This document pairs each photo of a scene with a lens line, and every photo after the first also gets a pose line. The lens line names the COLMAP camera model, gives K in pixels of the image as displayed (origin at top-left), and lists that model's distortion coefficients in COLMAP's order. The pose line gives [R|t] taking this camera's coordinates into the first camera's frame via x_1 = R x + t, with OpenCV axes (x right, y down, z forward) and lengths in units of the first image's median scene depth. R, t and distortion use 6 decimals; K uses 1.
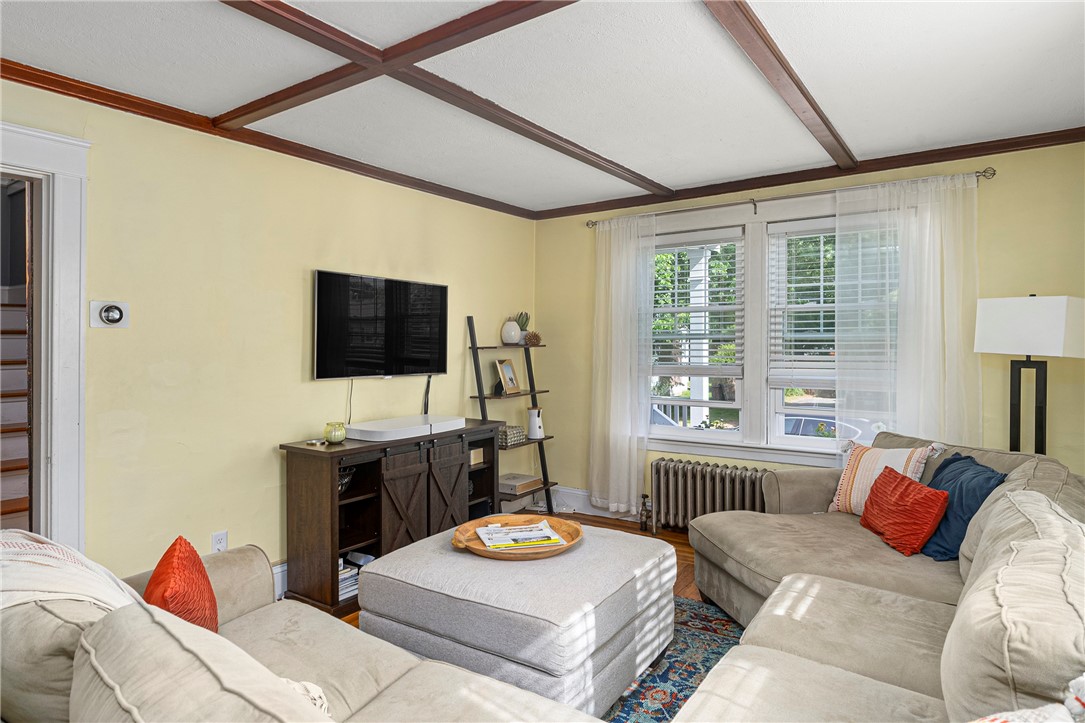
lens RADIAL K [[627.0, 0, 541.4], [0, 627.0, 344.3], [0, 0, 1]] dist [-0.001107, -0.000087]
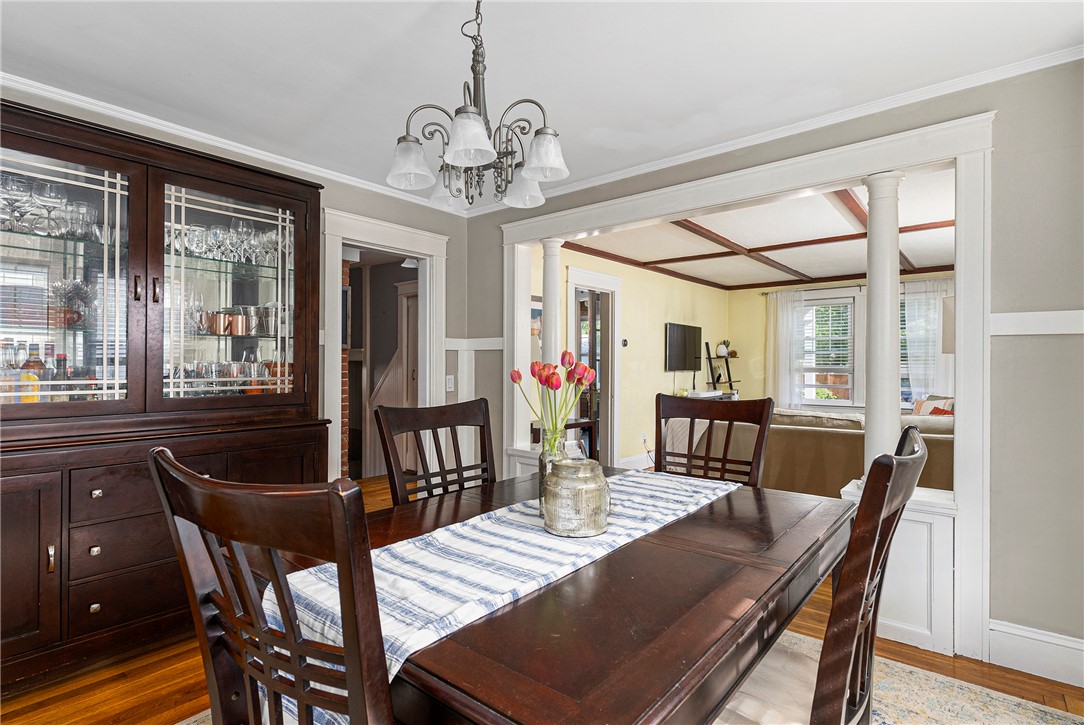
lens RADIAL K [[543.9, 0, 542.0], [0, 543.9, 362.5], [0, 0, 1]] dist [-0.001071, -0.000141]
pose [[0.997201, -0.002452, -0.074722, -0.514634], [0.002312, 0.999995, -0.001949, 0.022220], [0.074727, 0.001770, 0.997202, -0.771135]]
